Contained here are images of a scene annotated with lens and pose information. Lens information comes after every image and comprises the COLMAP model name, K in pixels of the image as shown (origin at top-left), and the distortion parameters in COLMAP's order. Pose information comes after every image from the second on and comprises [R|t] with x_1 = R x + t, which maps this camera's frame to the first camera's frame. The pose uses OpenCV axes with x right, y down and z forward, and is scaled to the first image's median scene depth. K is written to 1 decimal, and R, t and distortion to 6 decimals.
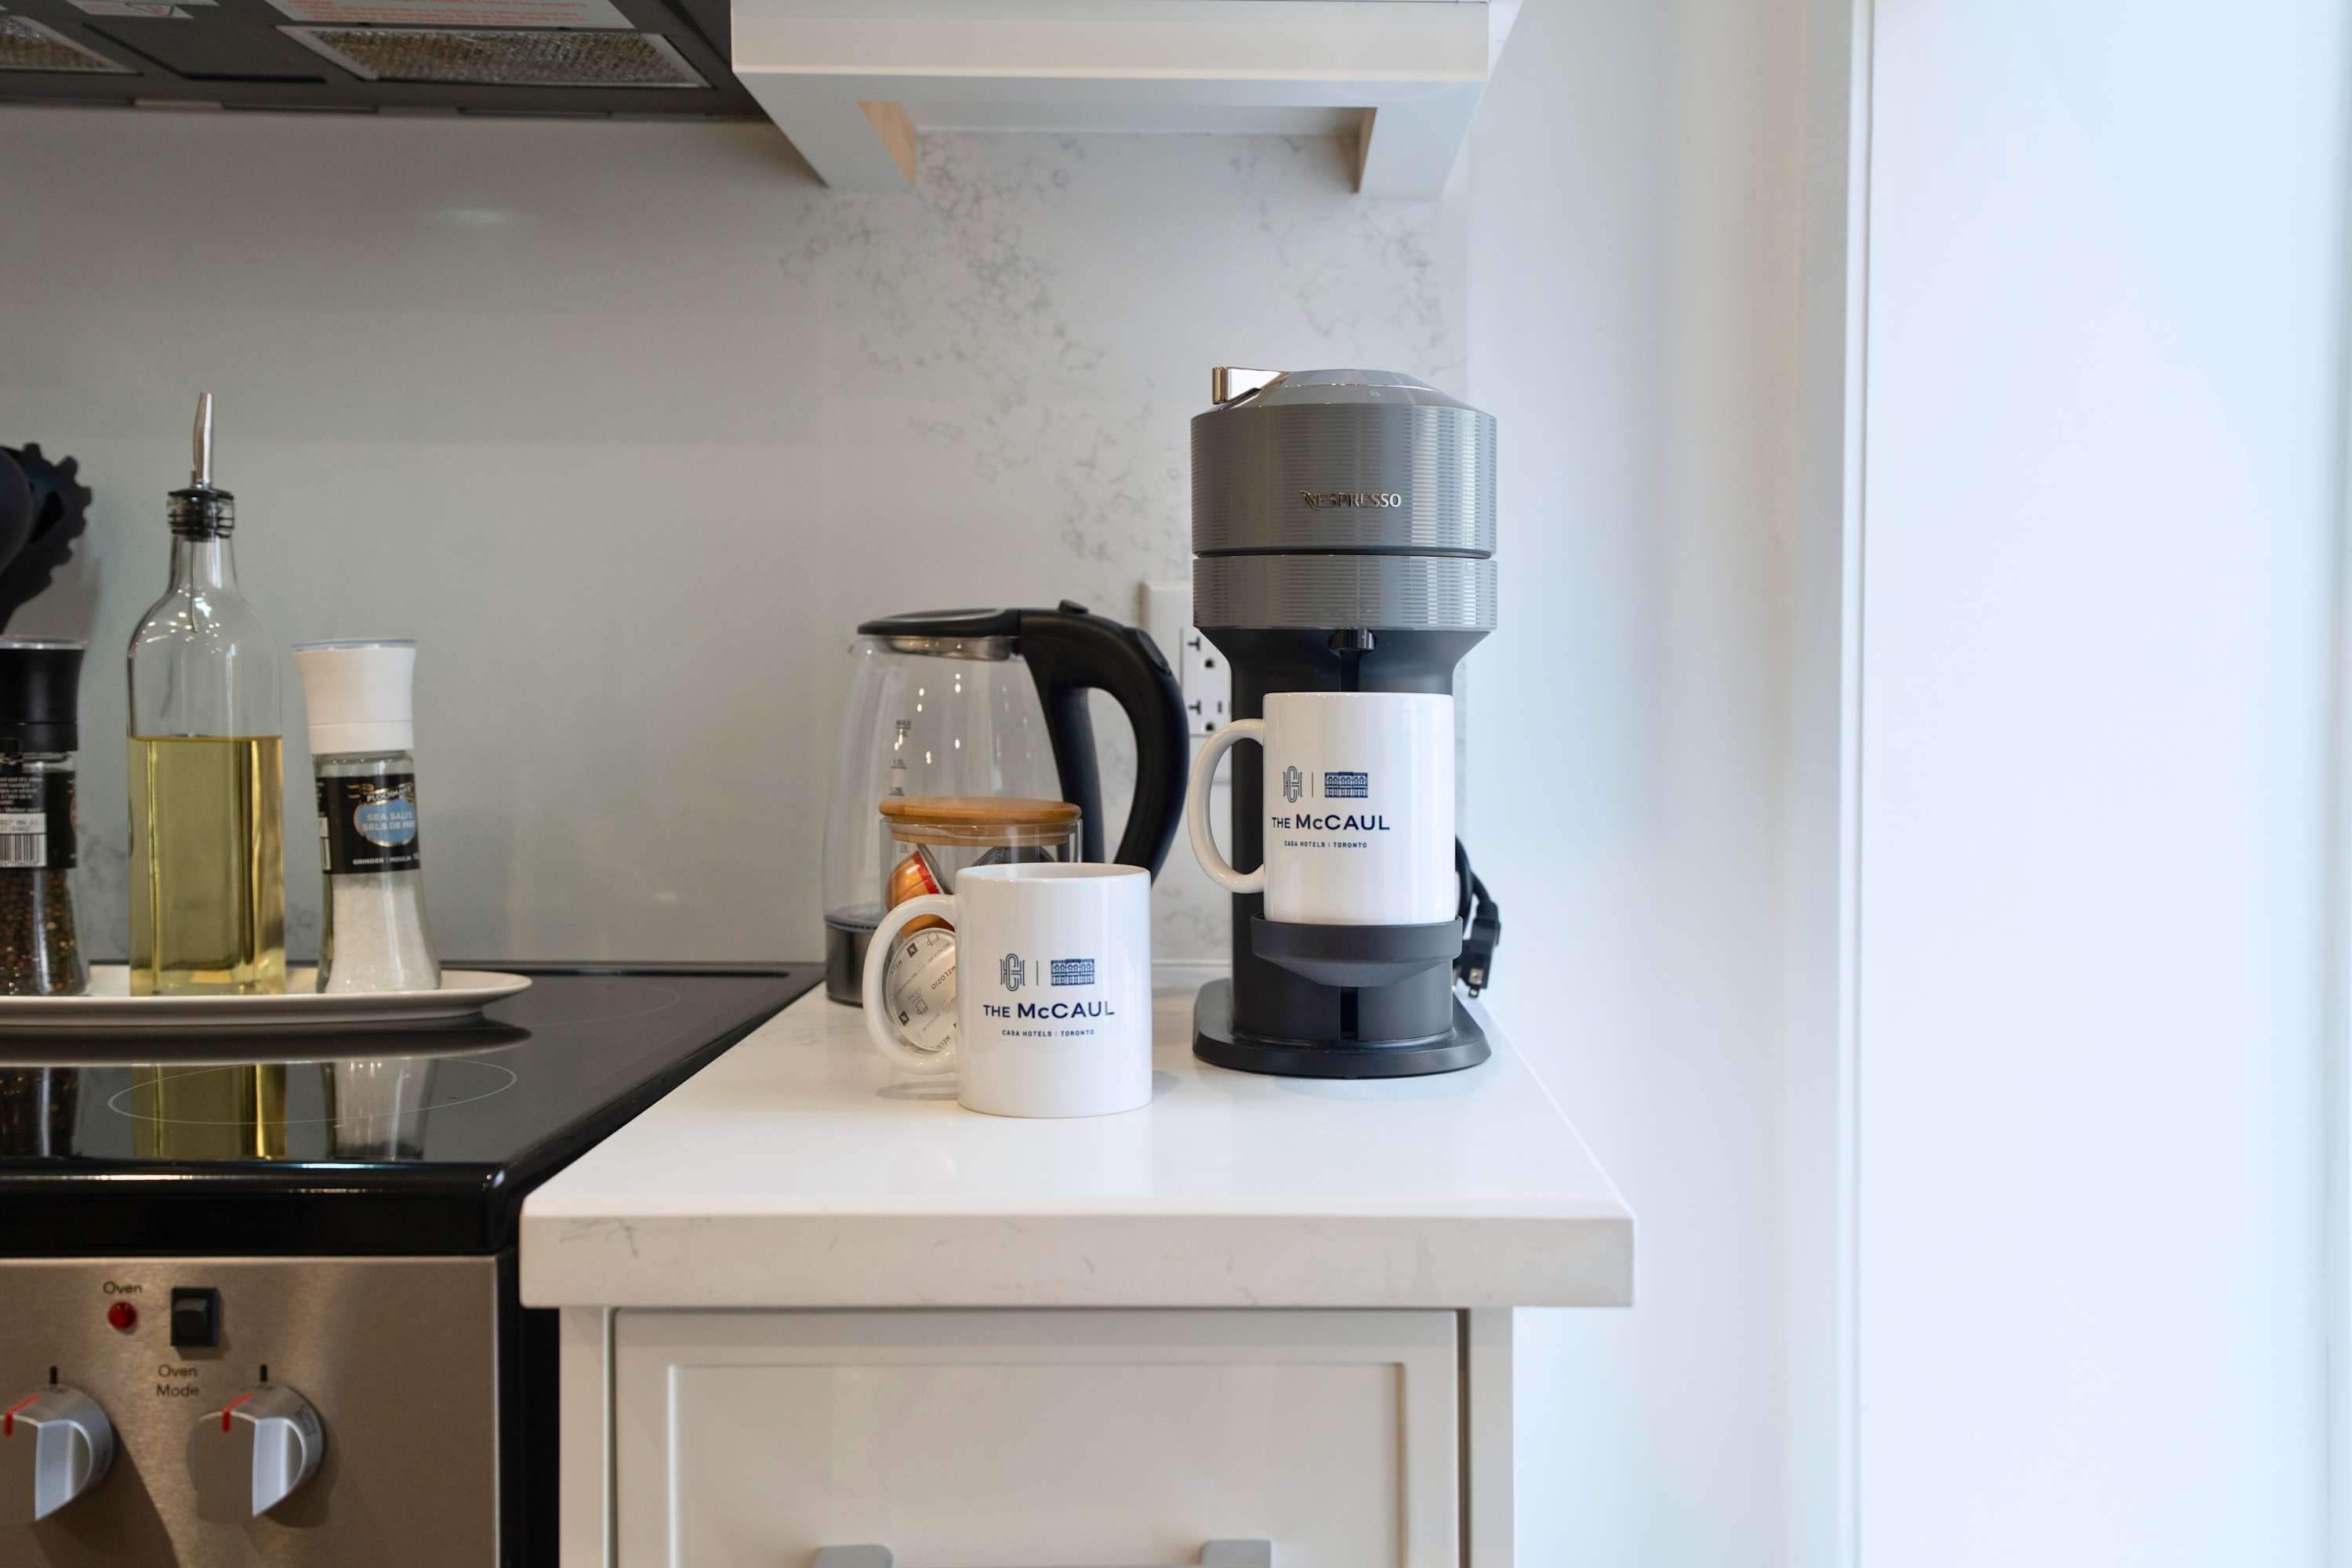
lens RADIAL K [[2350.6, 0, 1181.1], [0, 2350.6, 788.5], [0, 0, 1]] dist [0.075725, 0.000000]
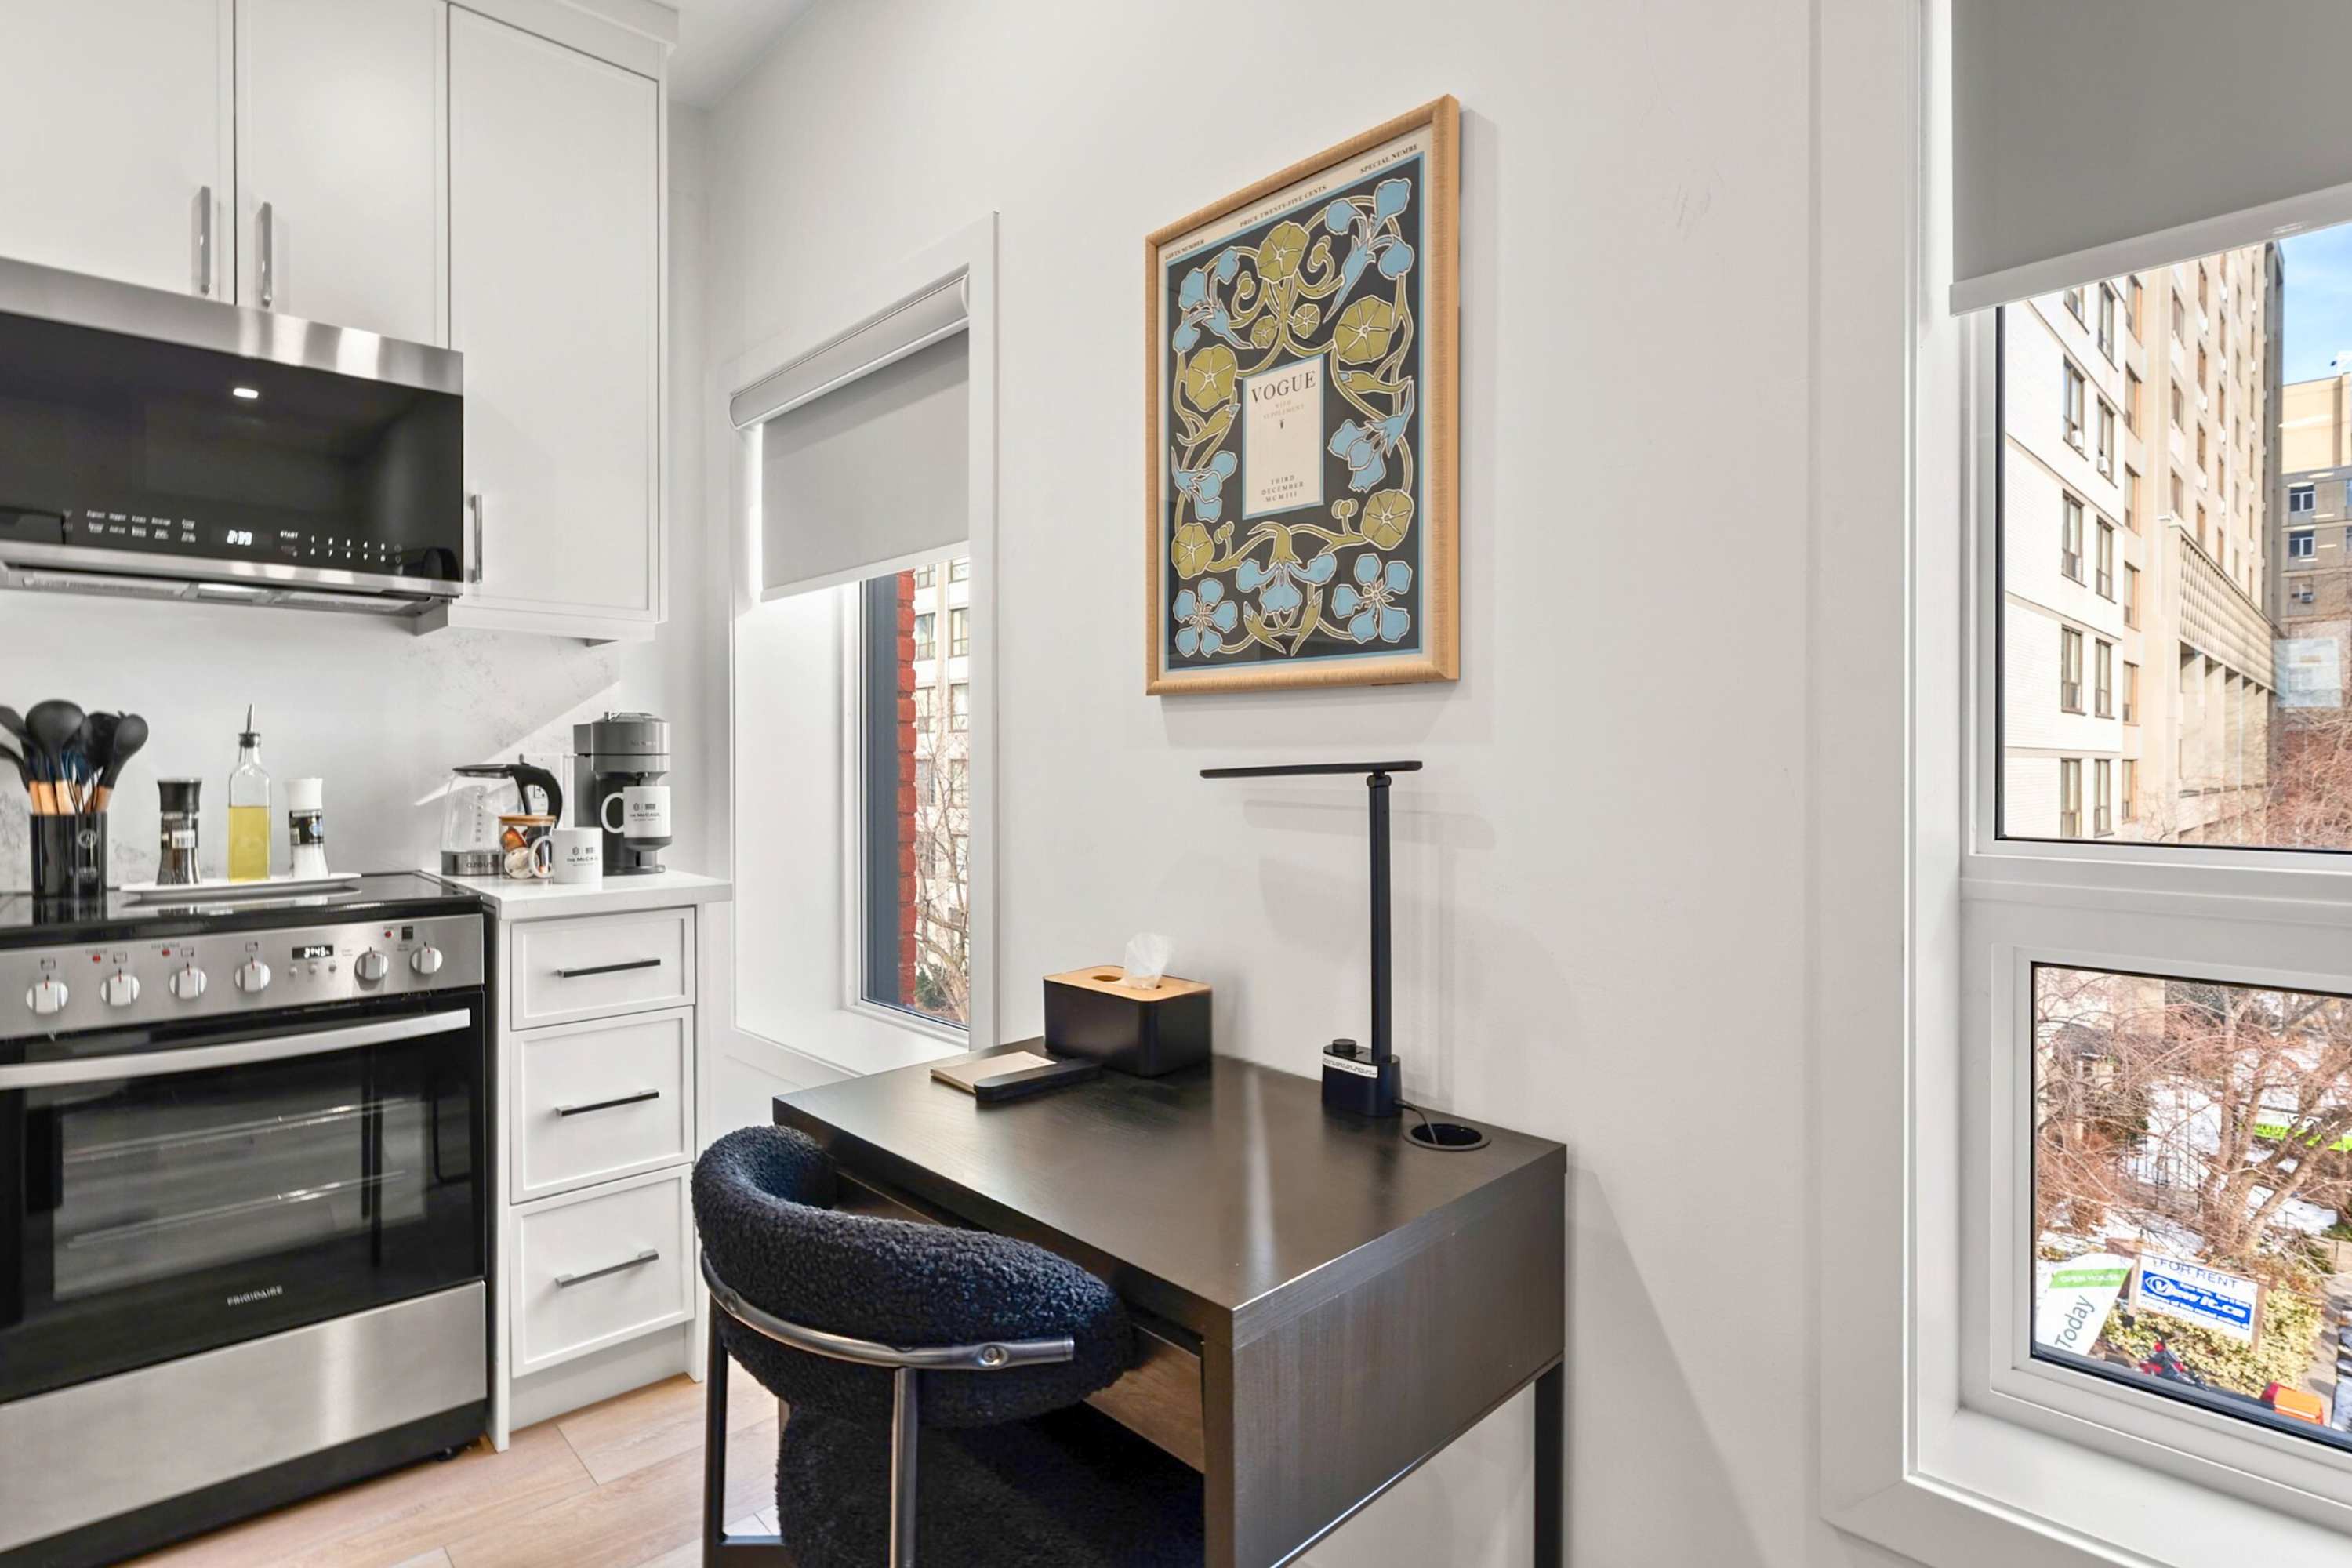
lens RADIAL K [[1165.4, 0, 1160.4], [0, 1165.4, 768.3], [0, 0, 1]] dist [0.003737, -0.002153]
pose [[0.744474, -0.011024, 0.667561, -0.552963], [0.034807, 0.999145, -0.022317, 0.006652], [-0.666744, 0.039850, 0.744221, -1.088394]]
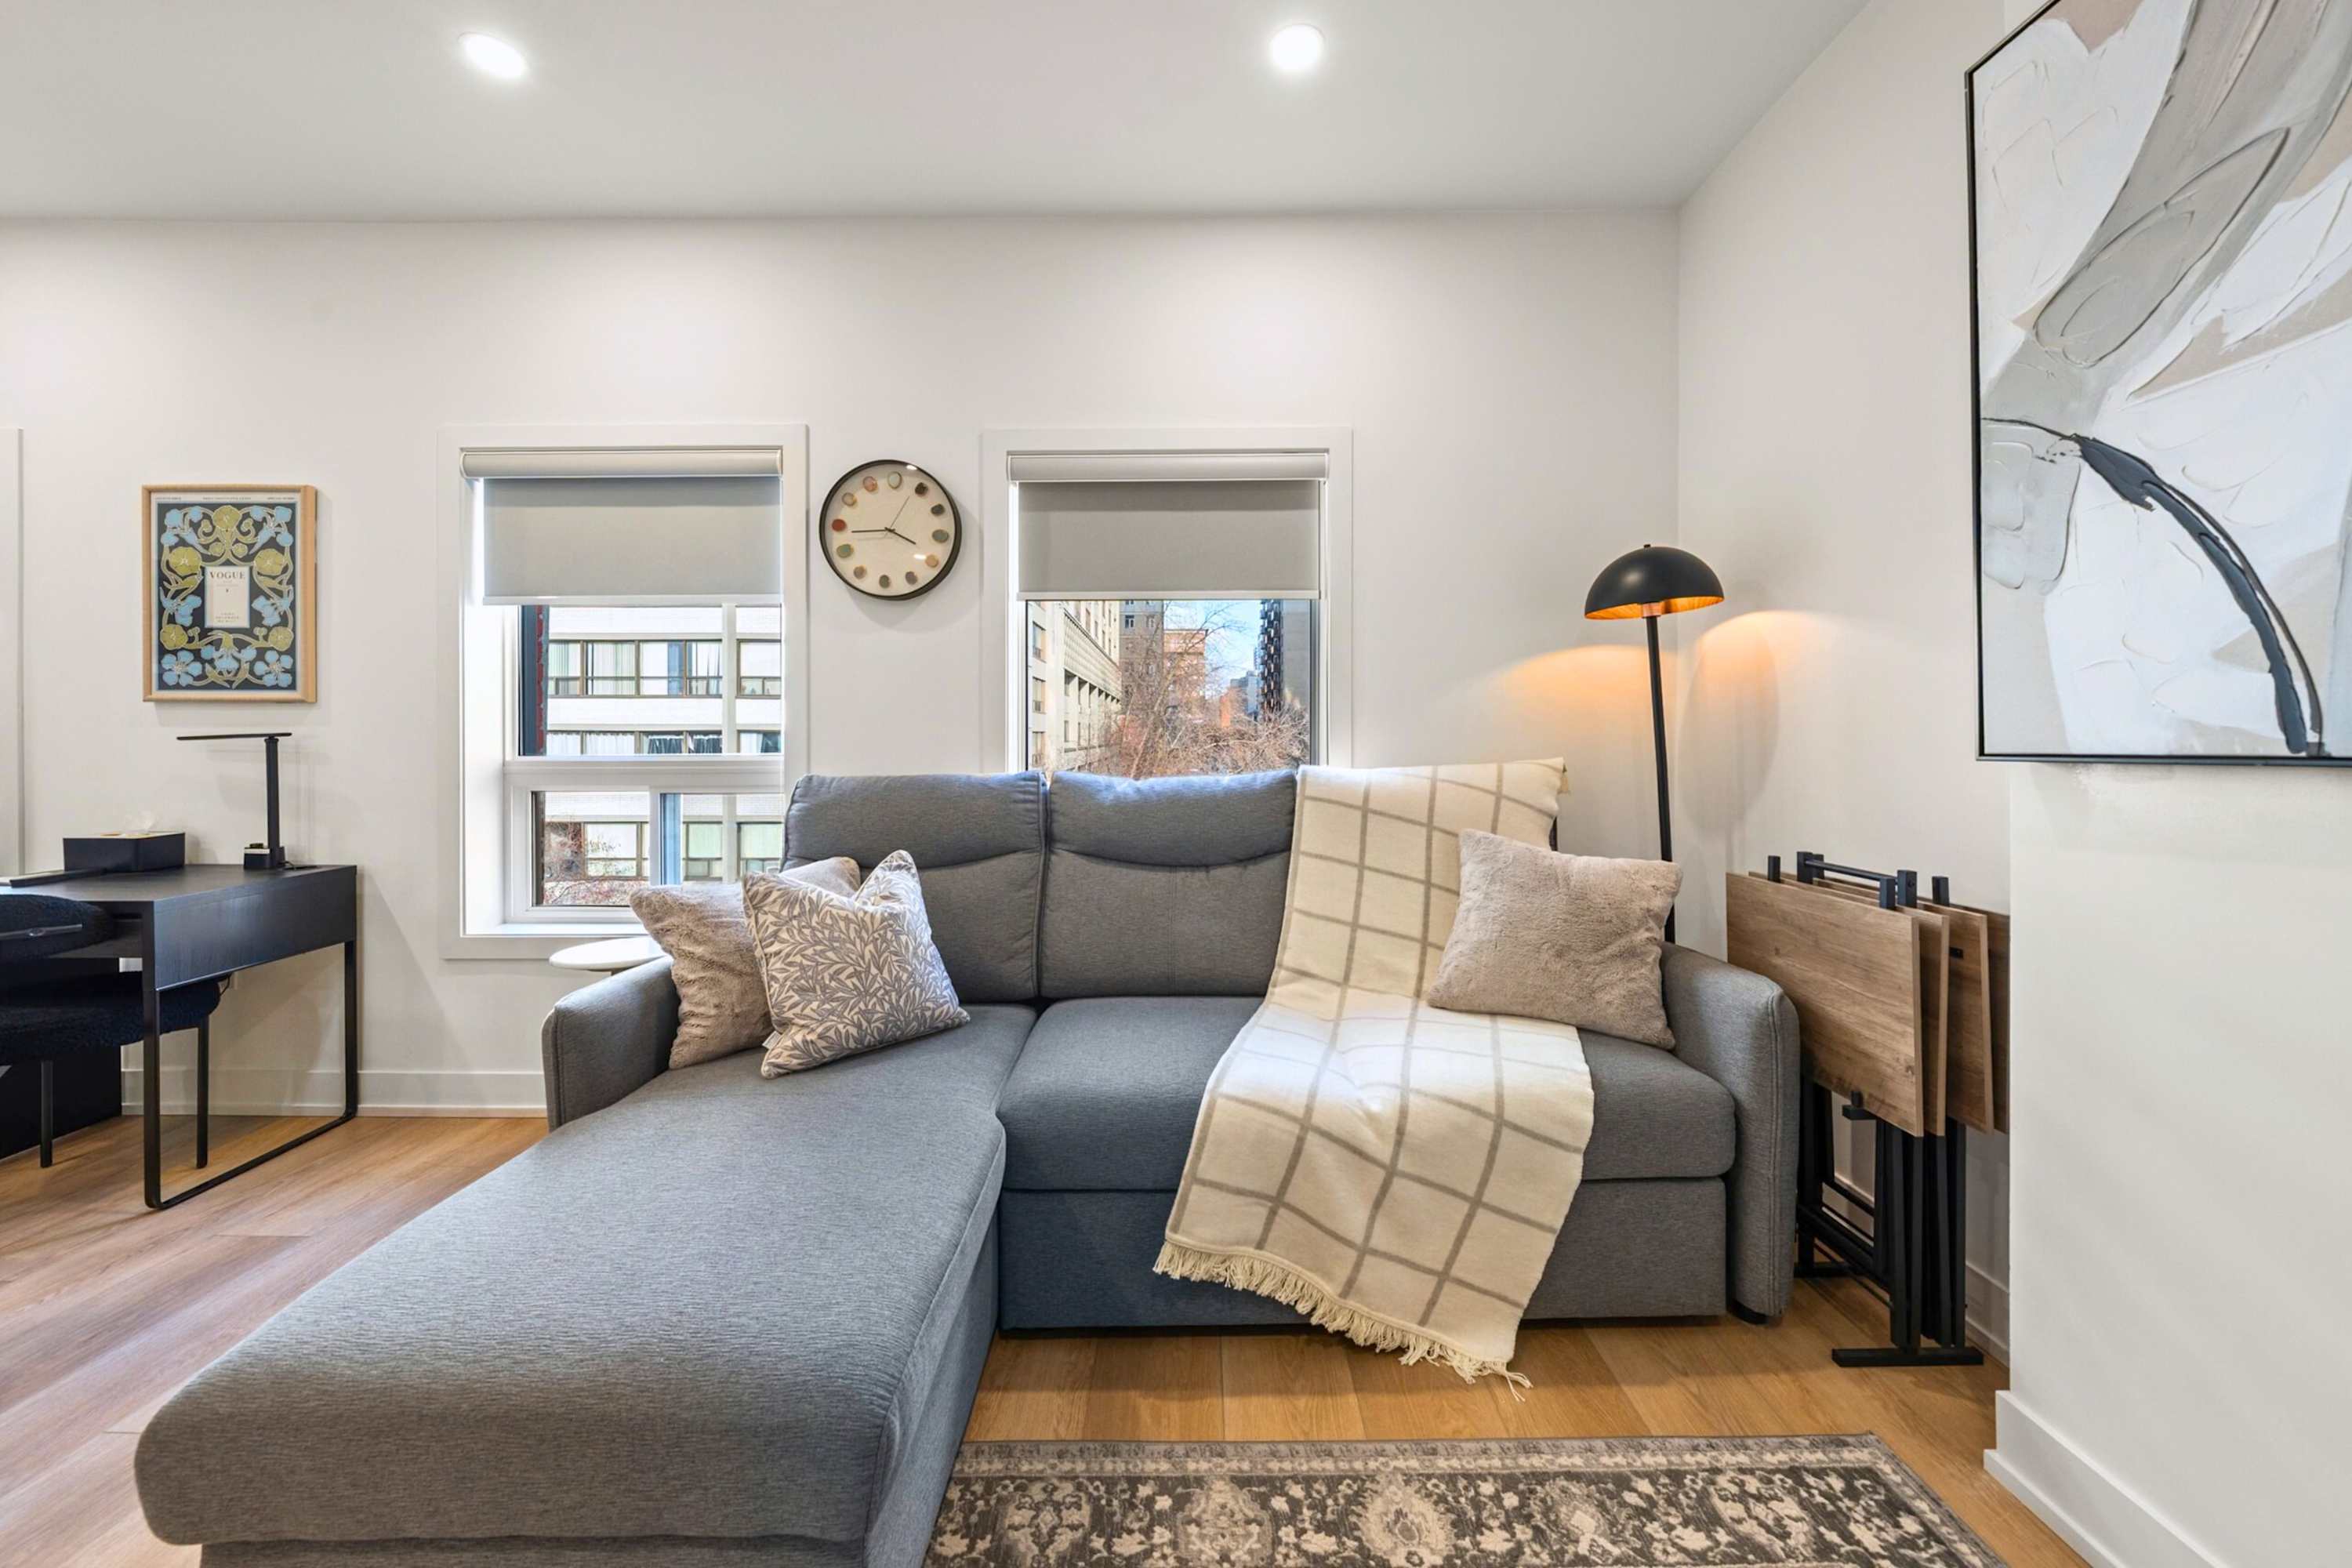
lens RADIAL K [[840.6, 0, 1169.6], [0, 840.6, 732.7], [0, 0, 1]] dist [-0.003583, 0.000551]
pose [[0.026208, -0.007295, 0.999630, -1.634467], [0.047440, 0.998856, 0.006046, 0.072684], [-0.998530, 0.047264, 0.026524, -2.620454]]
